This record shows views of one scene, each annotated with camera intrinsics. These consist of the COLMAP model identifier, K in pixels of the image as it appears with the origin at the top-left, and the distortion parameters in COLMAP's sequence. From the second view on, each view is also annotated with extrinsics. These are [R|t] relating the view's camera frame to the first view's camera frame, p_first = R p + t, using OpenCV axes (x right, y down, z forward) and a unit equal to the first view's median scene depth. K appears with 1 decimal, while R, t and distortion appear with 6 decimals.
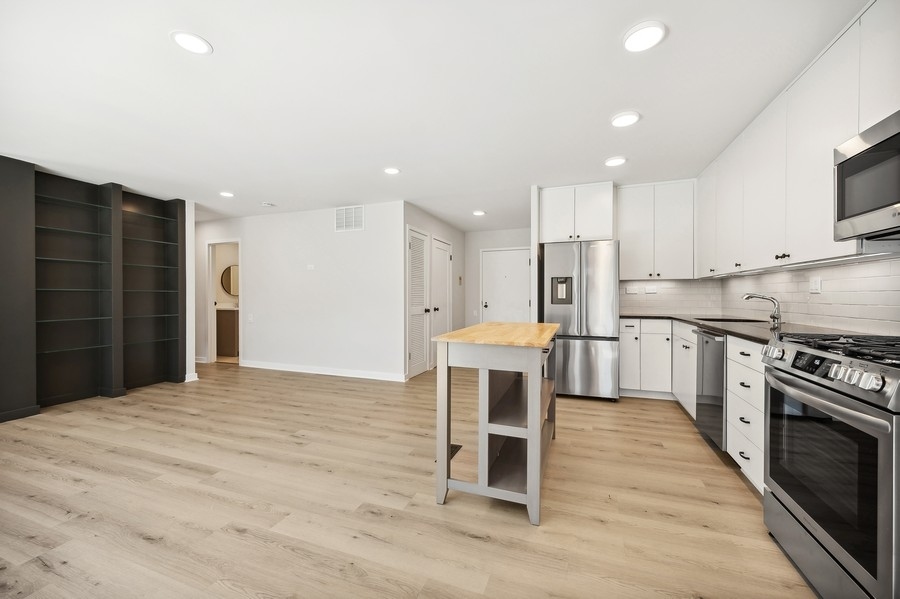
lens RADIAL K [[358.5, 0, 450.8], [0, 358.5, 297.6], [0, 0, 1]] dist [-0.000497, -0.000468]
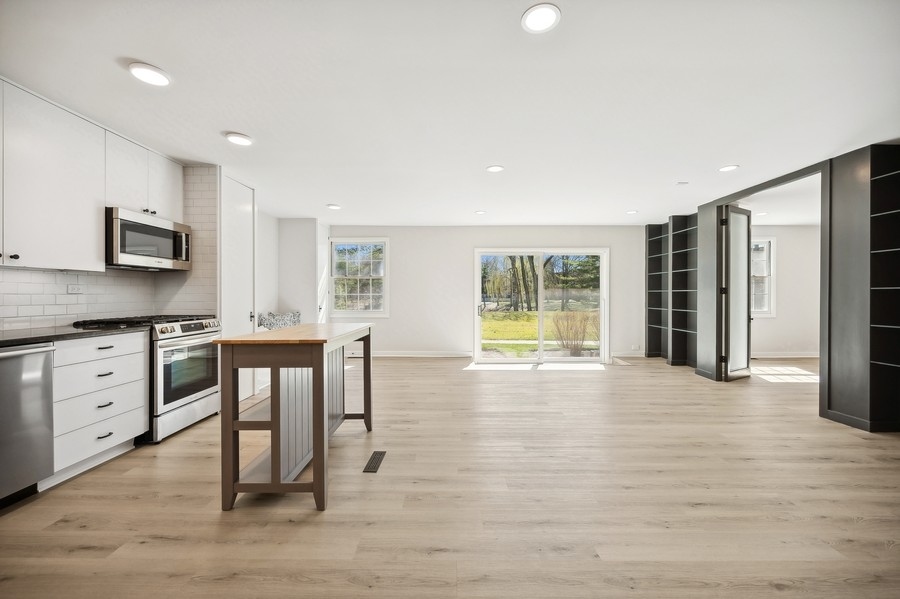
lens RADIAL K [[358.5, 0, 451.8], [0, 358.5, 294.1], [0, 0, 1]] dist [-0.000497, -0.000468]
pose [[-0.937996, 0.000592, -0.346645, 0.112095], [0.000476, 1.000000, 0.000421, -0.010947], [0.346645, 0.000230, -0.937996, 1.630428]]
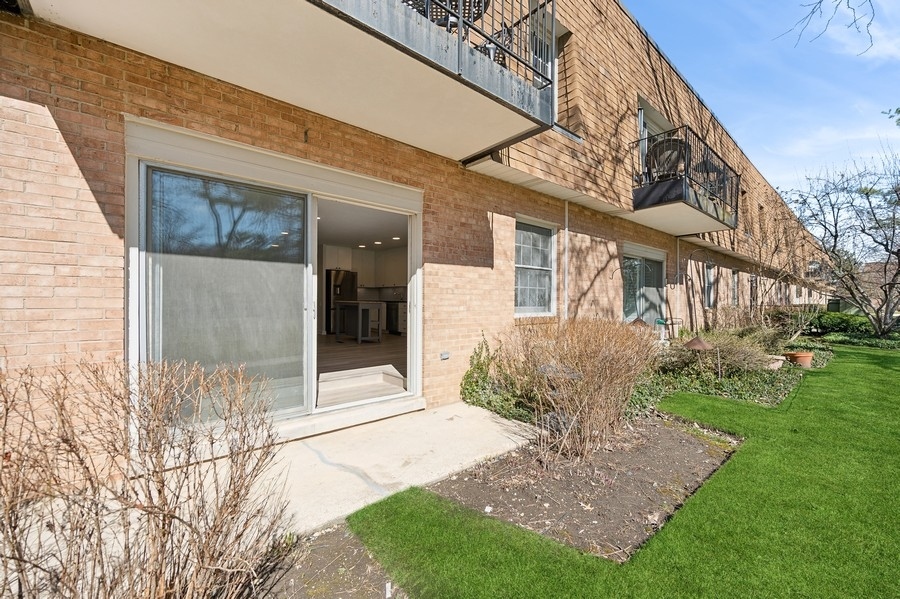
lens RADIAL K [[358.5, 0, 453.8], [0, 358.5, 300.2], [0, 0, 1]] dist [-0.000497, -0.000468]
pose [[0.476829, 0.001196, 0.878995, -1.870327], [-0.006318, 0.999978, 0.002067, 0.047944], [-0.878973, -0.006539, 0.476826, -1.109658]]
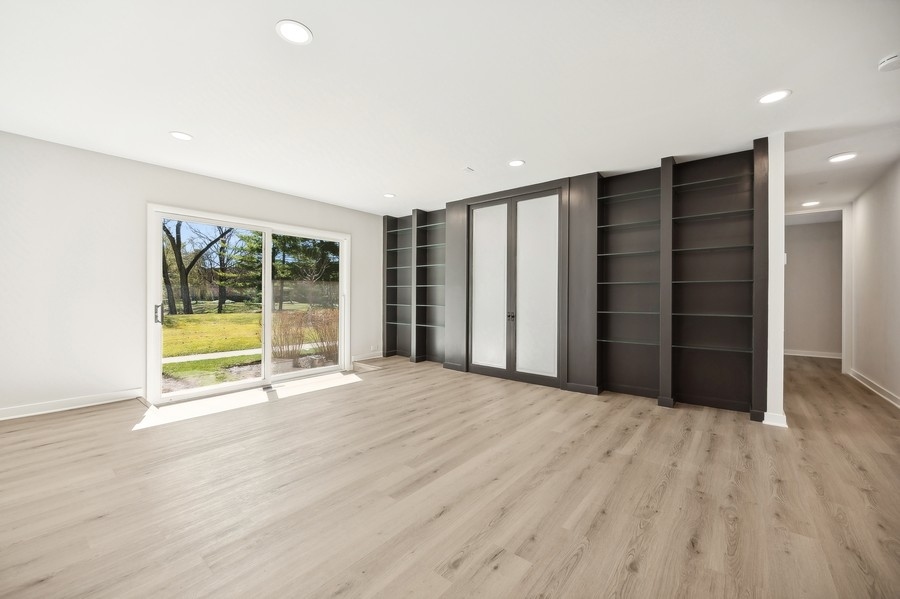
lens RADIAL K [[358.5, 0, 450.3], [0, 358.5, 295.2], [0, 0, 1]] dist [-0.000497, -0.000468]
pose [[-0.320745, -0.001748, -0.947164, 0.059050], [-0.005709, 0.999984, 0.000088, 0.018821], [0.947148, 0.005435, -0.320750, 1.027938]]
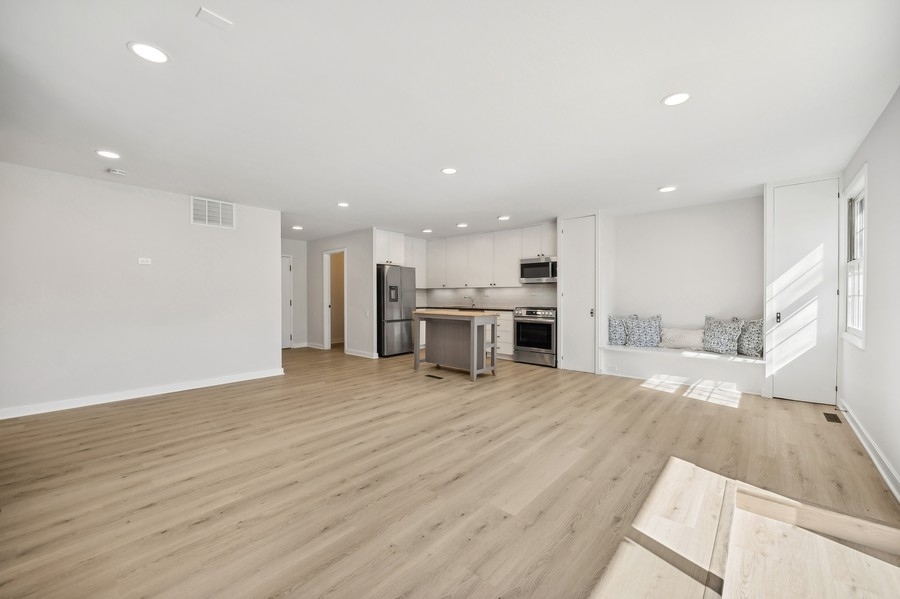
lens RADIAL K [[358.5, 0, 452.3], [0, 358.5, 298.8], [0, 0, 1]] dist [-0.000497, -0.000468]
pose [[0.350500, -0.008431, 0.936525, -1.510159], [0.002830, 0.999964, 0.007943, -0.011014], [-0.936559, -0.000134, 0.350511, 0.173196]]
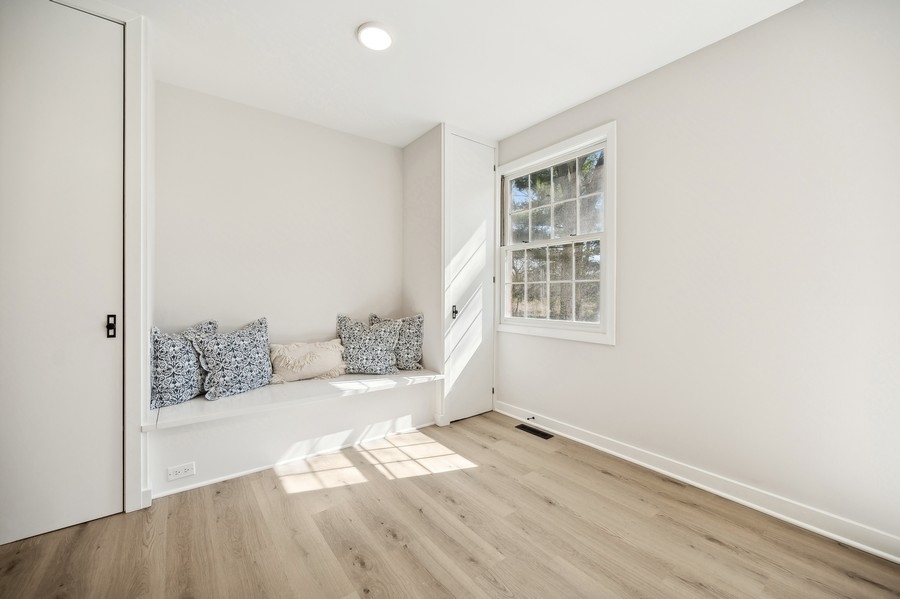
lens RADIAL K [[358.5, 0, 449.8], [0, 358.5, 294.5], [0, 0, 1]] dist [-0.000497, -0.000468]
pose [[-0.845117, -0.003291, 0.534572, -0.386964], [-0.001645, 0.999992, 0.003555, 0.020496], [-0.534579, 0.002125, -0.845116, 0.333901]]
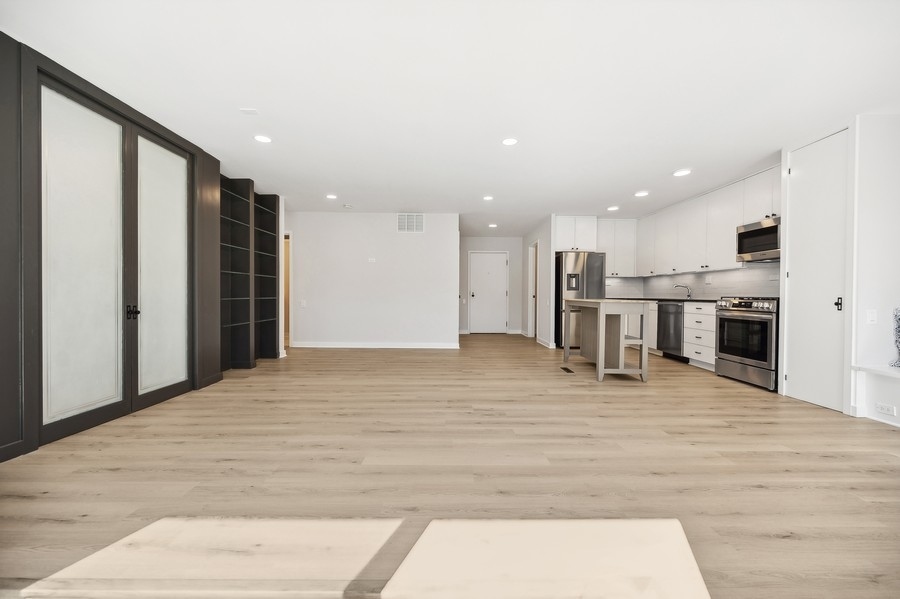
lens RADIAL K [[358.5, 0, 451.0], [0, 358.5, 300.5], [0, 0, 1]] dist [-0.000497, -0.000468]
pose [[0.931840, 0.001383, 0.362867, -0.987266], [-0.006385, 0.999900, 0.012587, 0.057398], [-0.362813, -0.014046, 0.931756, -0.373909]]
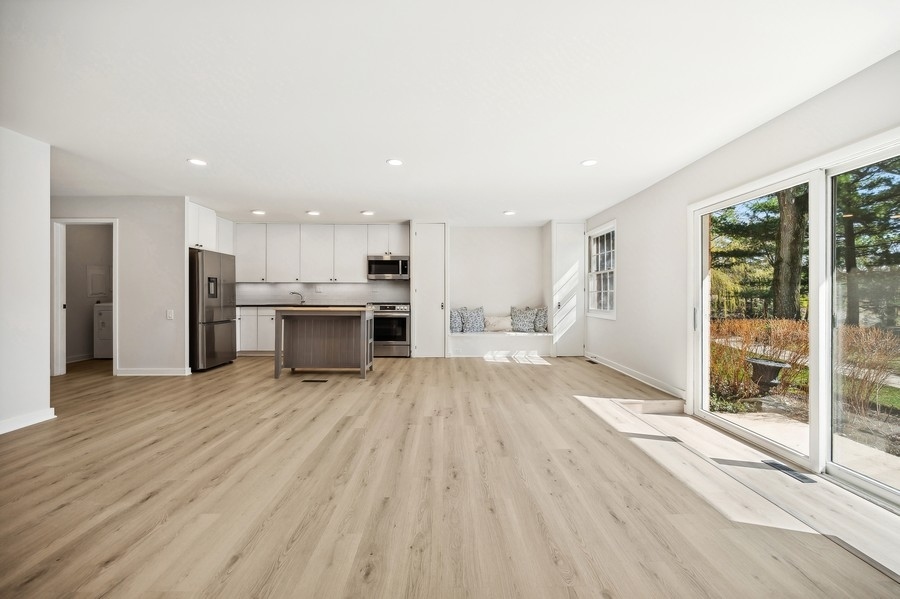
lens RADIAL K [[358.5, 0, 453.1], [0, 358.5, 296.6], [0, 0, 1]] dist [-0.000497, -0.000468]
pose [[-0.370580, -0.002133, 0.928798, -1.564565], [0.001455, 0.999995, 0.002877, 0.012743], [-0.928799, 0.002418, -0.370575, 0.844220]]
